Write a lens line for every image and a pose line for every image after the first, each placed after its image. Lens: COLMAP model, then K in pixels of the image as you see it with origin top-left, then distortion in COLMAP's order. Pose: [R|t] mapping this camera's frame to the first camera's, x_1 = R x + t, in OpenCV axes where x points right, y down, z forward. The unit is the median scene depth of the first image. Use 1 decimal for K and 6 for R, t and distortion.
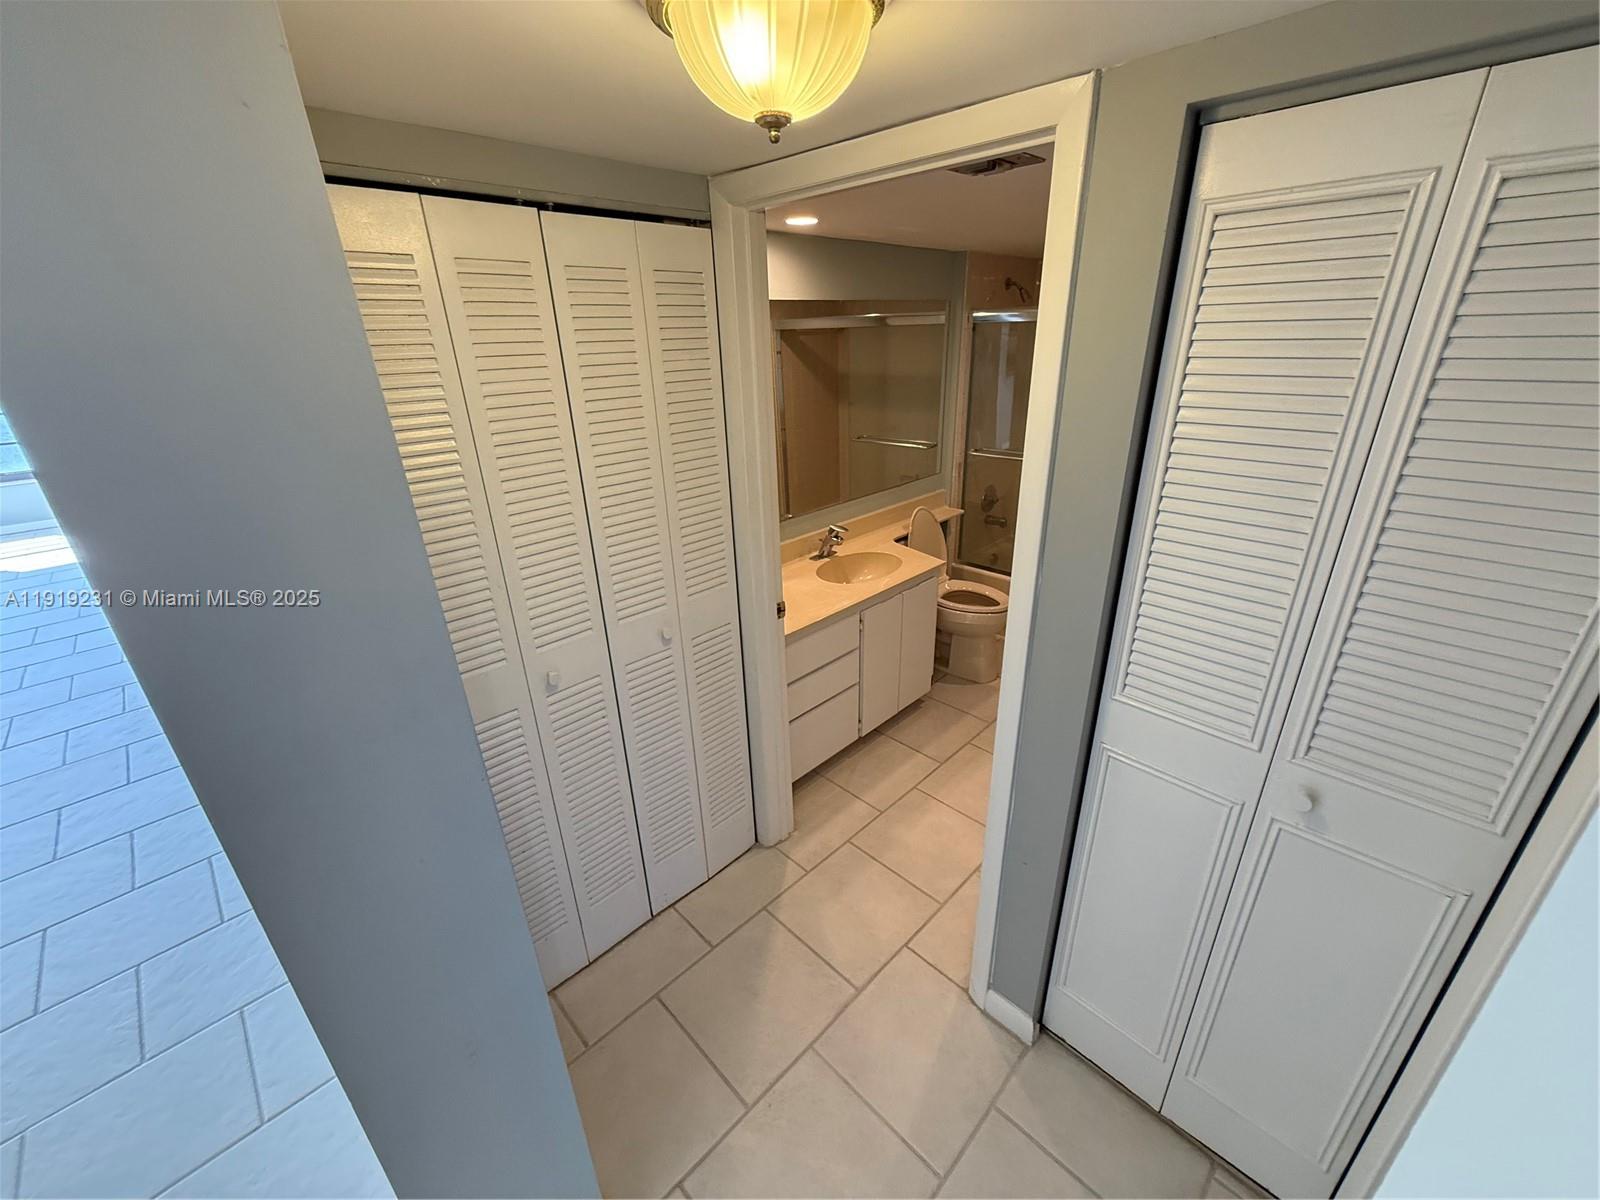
lens RADIAL K [[636.4, 0, 798.4], [0, 636.4, 598.2], [0, 0, 1]] dist [0.000203, 0.000717]
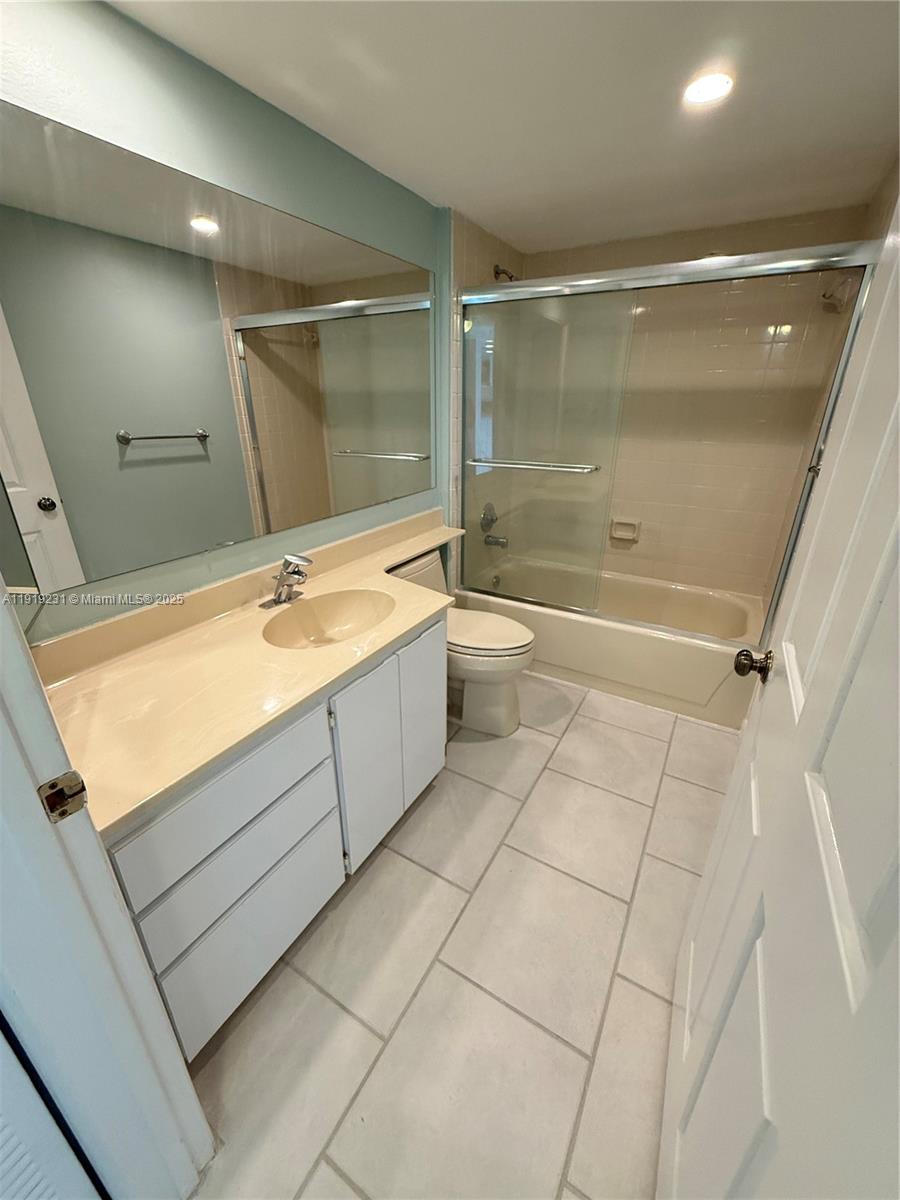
lens RADIAL K [[477.3, 0, 447.6], [0, 477.3, 598.9], [0, 0, 1]] dist [0.000203, 0.000717]
pose [[0.968111, -0.066343, 0.241579, 0.077292], [0.068736, 0.997634, -0.001484, -0.048110], [-0.240908, 0.018042, 0.970380, 0.398476]]
